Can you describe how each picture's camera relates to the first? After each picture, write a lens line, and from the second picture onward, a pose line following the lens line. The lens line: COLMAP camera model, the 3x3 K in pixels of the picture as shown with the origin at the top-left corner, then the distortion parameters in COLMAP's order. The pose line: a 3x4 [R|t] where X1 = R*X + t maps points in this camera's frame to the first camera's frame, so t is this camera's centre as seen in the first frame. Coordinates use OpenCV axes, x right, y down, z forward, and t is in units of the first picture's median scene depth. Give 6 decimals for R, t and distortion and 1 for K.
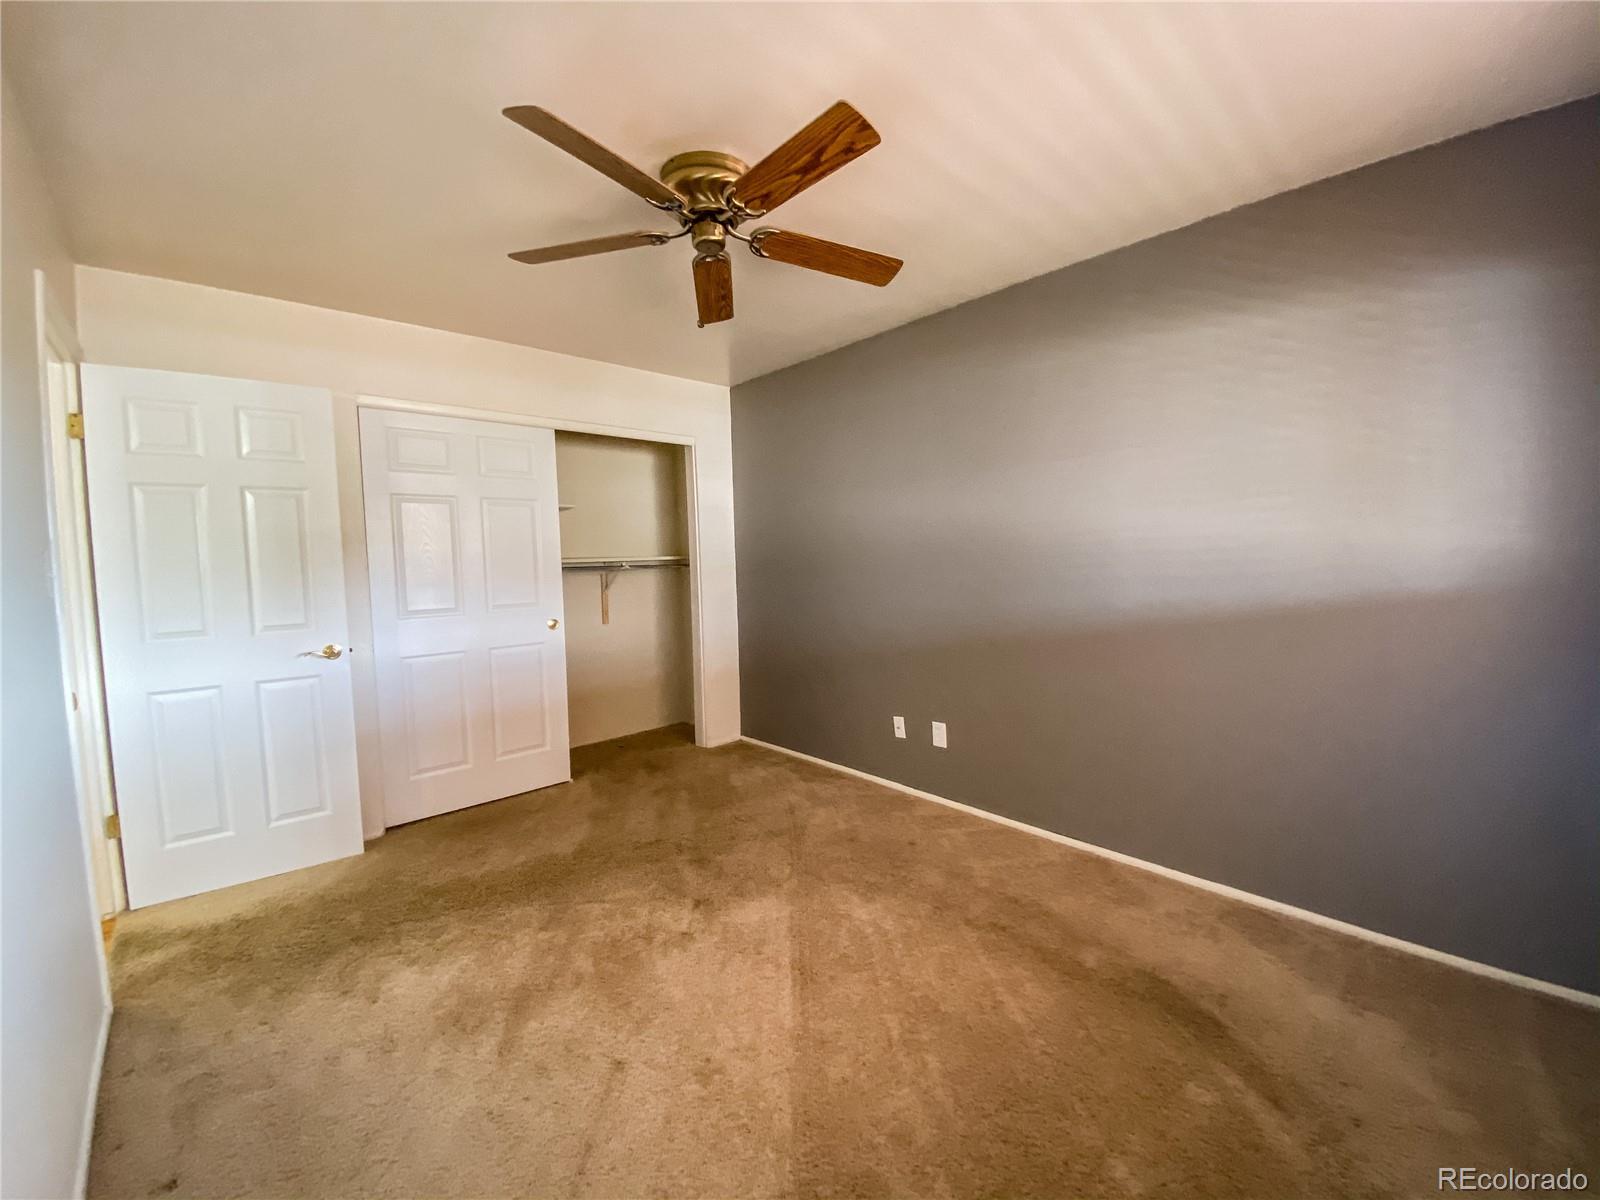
lens RADIAL K [[642.6, 0, 806.5], [0, 642.6, 602.0], [0, 0, 1]] dist [0.011006, -0.016394]
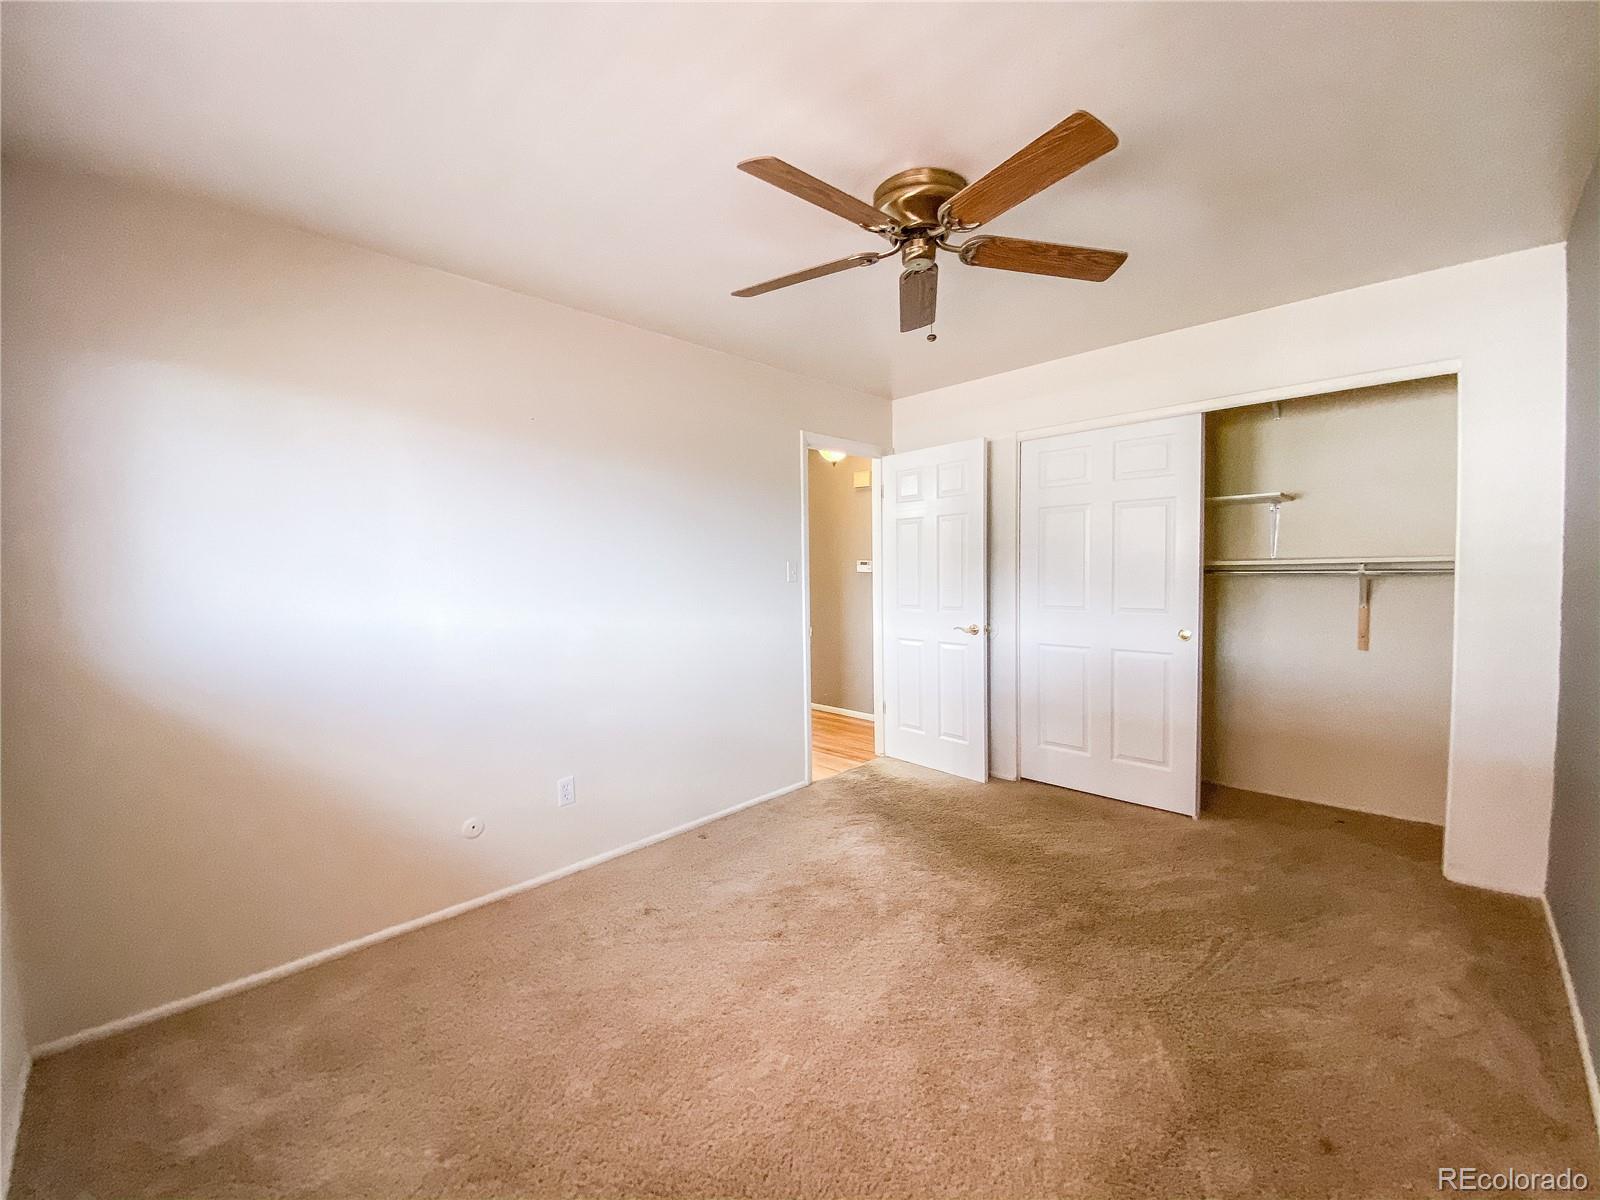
lens RADIAL K [[642.6, 0, 806.5], [0, 642.6, 602.0], [0, 0, 1]] dist [0.011006, -0.016394]
pose [[0.027226, 0.063801, -0.997591, 0.611180], [-0.060807, 0.996219, 0.062053, -0.042904], [0.997778, 0.058972, 0.031002, 0.579850]]
